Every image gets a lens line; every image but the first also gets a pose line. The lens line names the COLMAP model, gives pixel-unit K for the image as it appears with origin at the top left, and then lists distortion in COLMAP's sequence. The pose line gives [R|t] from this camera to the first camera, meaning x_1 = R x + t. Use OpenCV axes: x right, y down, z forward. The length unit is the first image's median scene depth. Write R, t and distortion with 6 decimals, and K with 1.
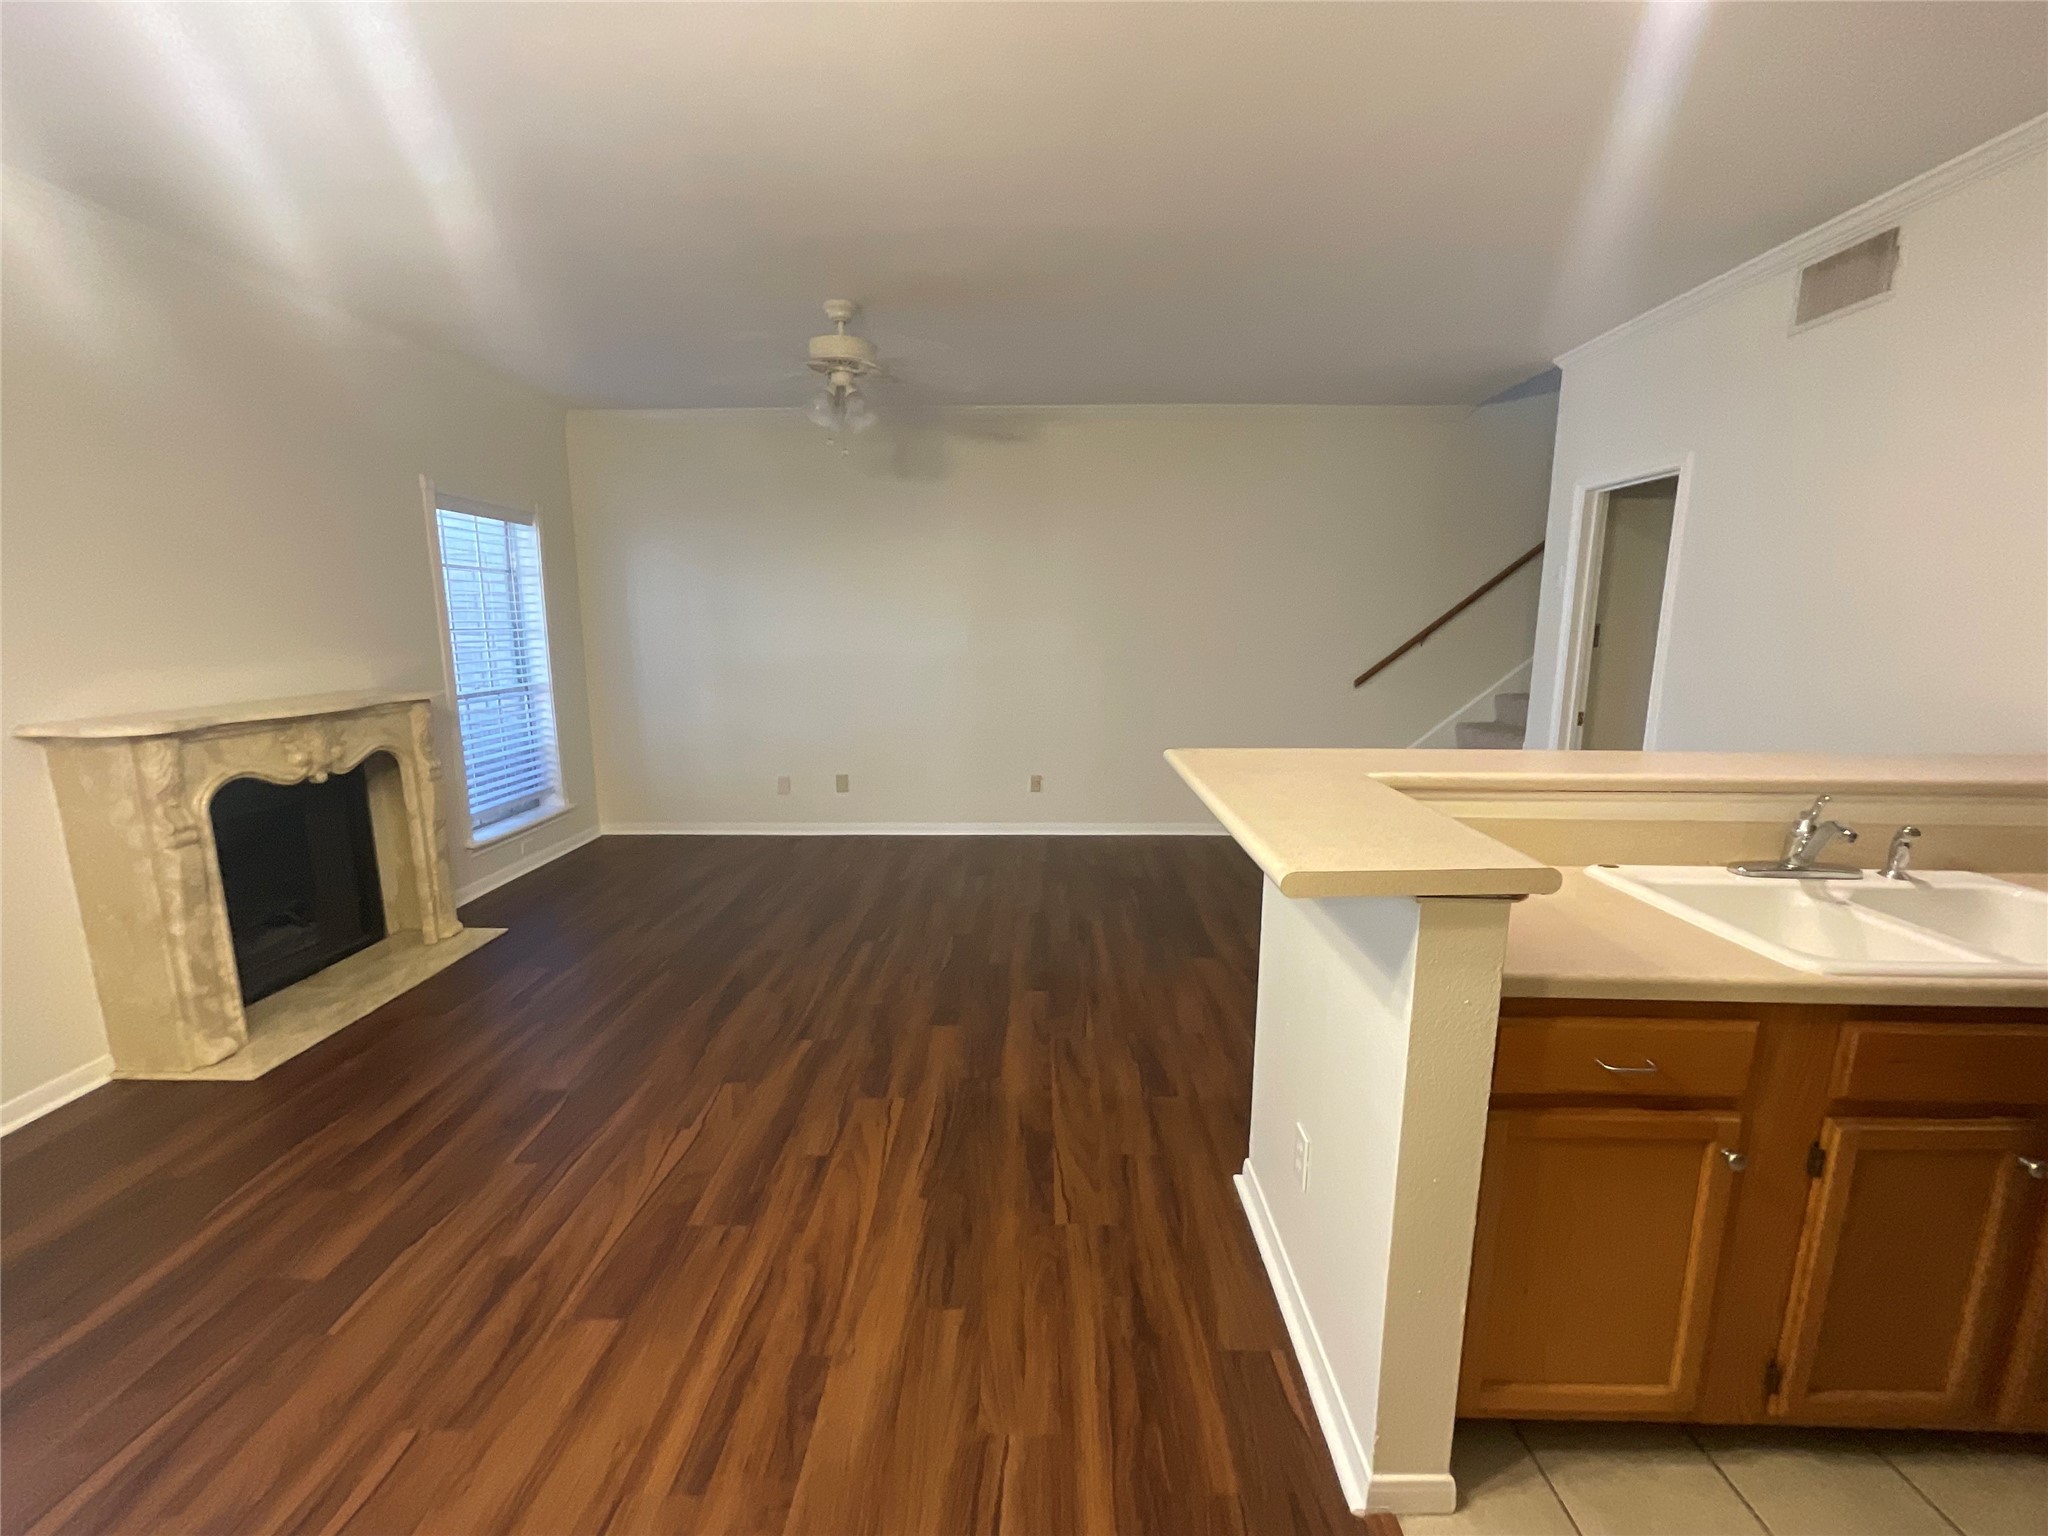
lens RADIAL K [[838.1, 0, 1032.1], [0, 838.1, 775.0], [0, 0, 1]] dist [0.004841, -0.002137]
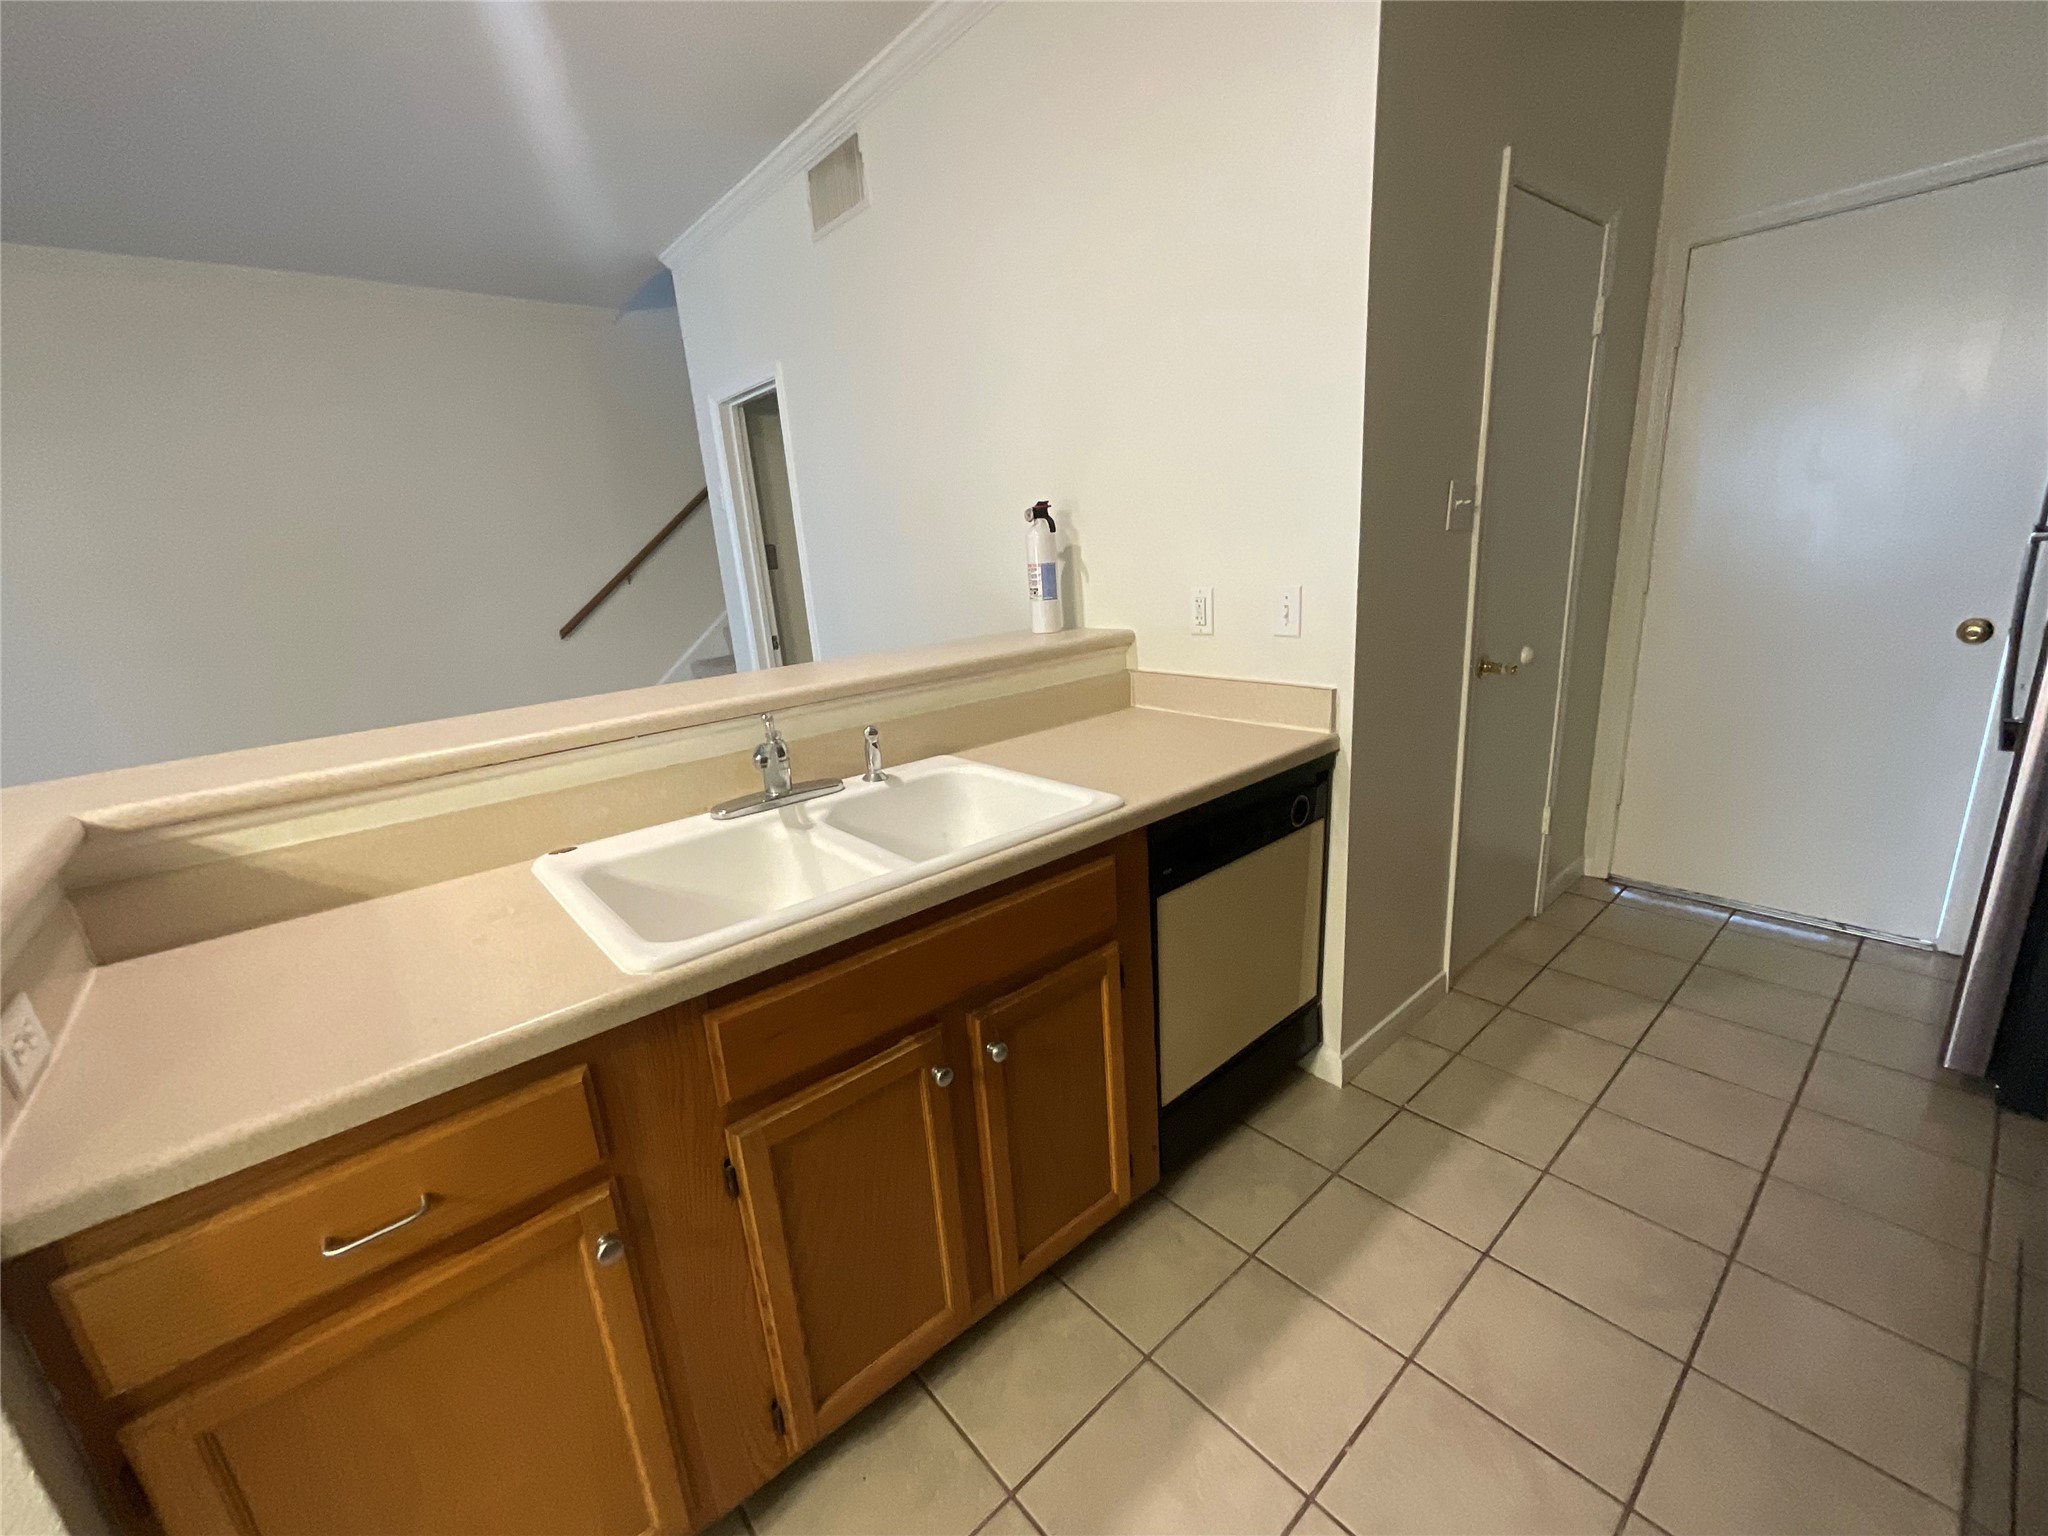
lens RADIAL K [[838.1, 0, 1017.5], [0, 838.1, 772.3], [0, 0, 1]] dist [0.004841, -0.002137]
pose [[0.750140, -0.229592, 0.620143, 0.369334], [0.190971, 0.973050, 0.129243, 0.013226], [-0.633103, 0.021479, 0.773770, 0.098685]]
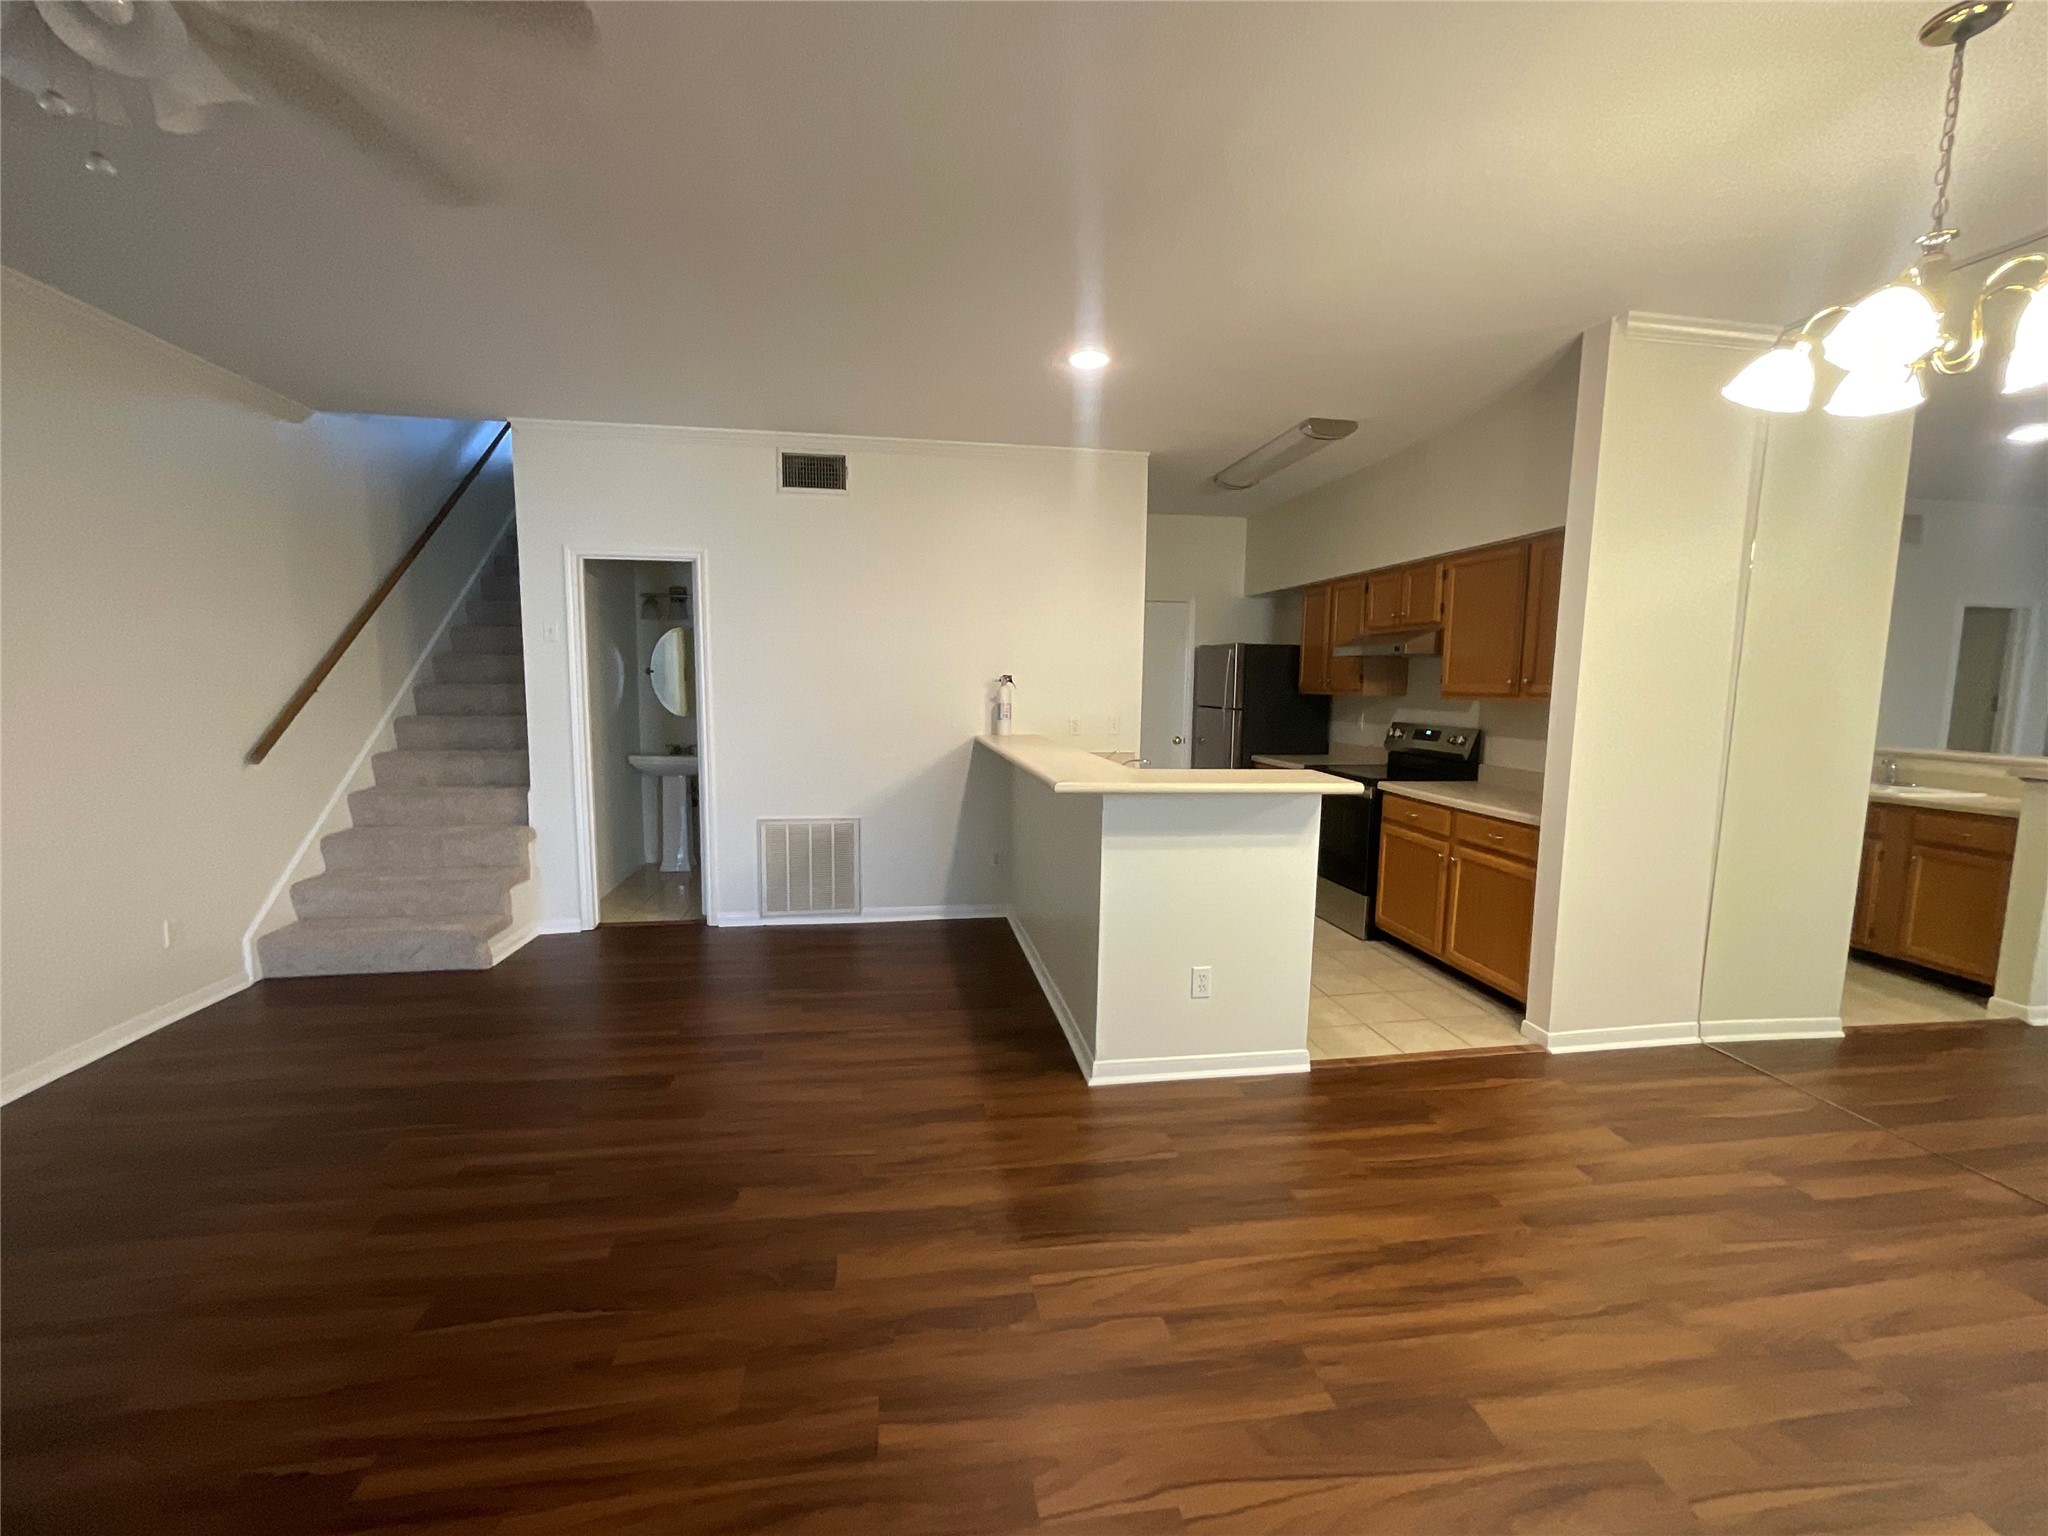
lens RADIAL K [[838.1, 0, 1016.5], [0, 838.1, 771.7], [0, 0, 1]] dist [0.004841, -0.002137]
pose [[-0.158589, -0.111867, 0.980987, -0.862153], [0.168673, 0.975885, 0.138553, -0.186893], [-0.972830, 0.187439, -0.135896, 1.020119]]
